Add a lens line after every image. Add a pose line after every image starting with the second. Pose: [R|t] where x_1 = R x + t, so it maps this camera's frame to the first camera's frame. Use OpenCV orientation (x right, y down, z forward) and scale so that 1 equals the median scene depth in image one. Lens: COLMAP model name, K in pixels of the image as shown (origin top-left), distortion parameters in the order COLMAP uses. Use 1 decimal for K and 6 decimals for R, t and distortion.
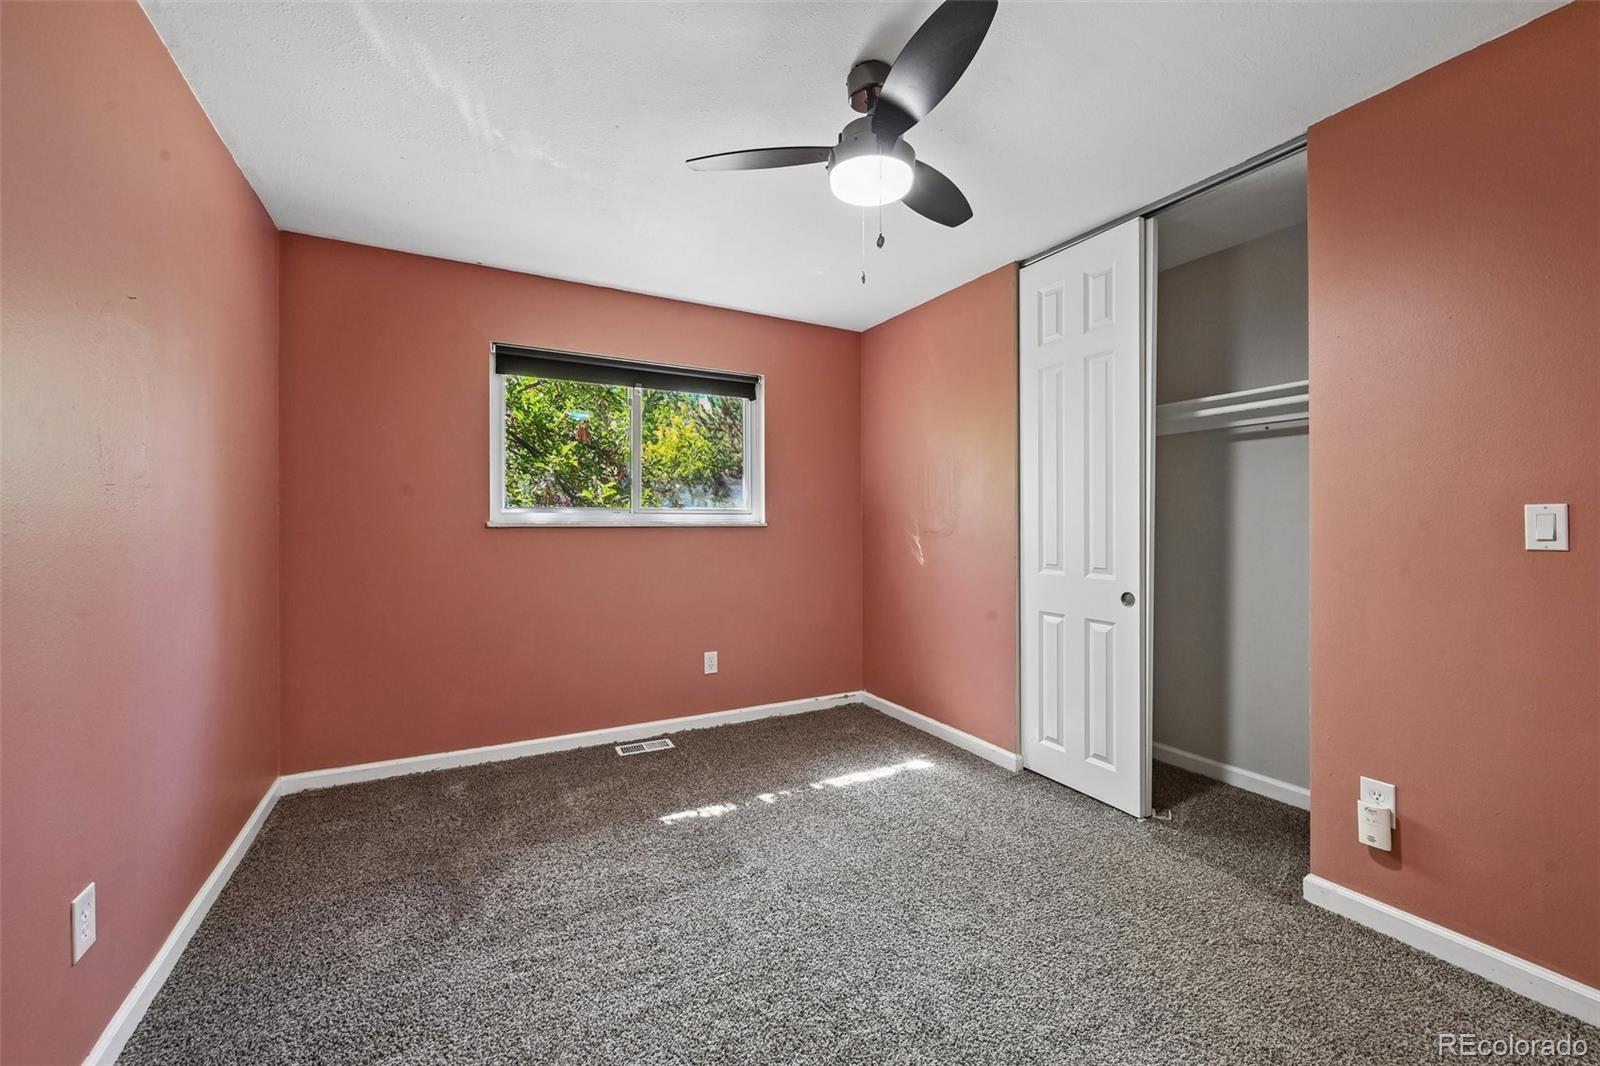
lens RADIAL K [[634.8, 0, 809.3], [0, 634.8, 533.3], [0, 0, 1]] dist [0.000299, 0.000432]
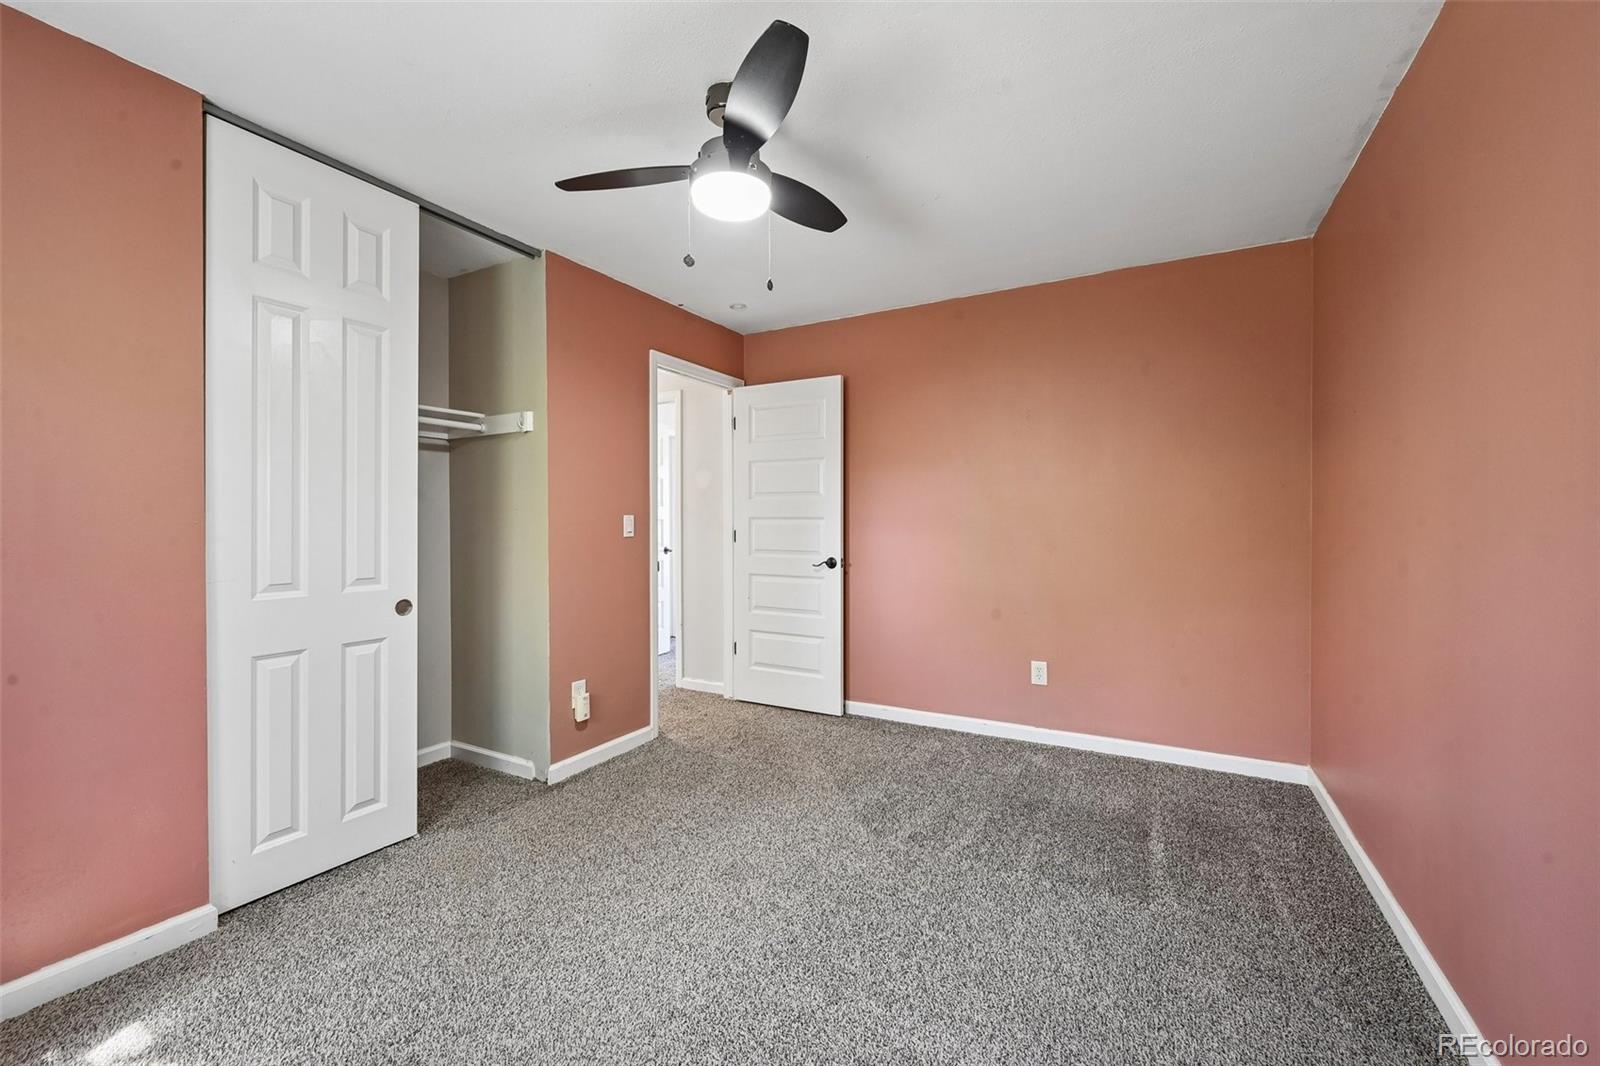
lens RADIAL K [[634.8, 0, 809.3], [0, 634.8, 533.3], [0, 0, 1]] dist [0.000299, 0.000432]
pose [[-0.524019, -0.017915, 0.851518, -0.574537], [0.013912, 0.999465, 0.029589, -0.022410], [-0.851593, 0.027352, -0.523490, 0.950609]]
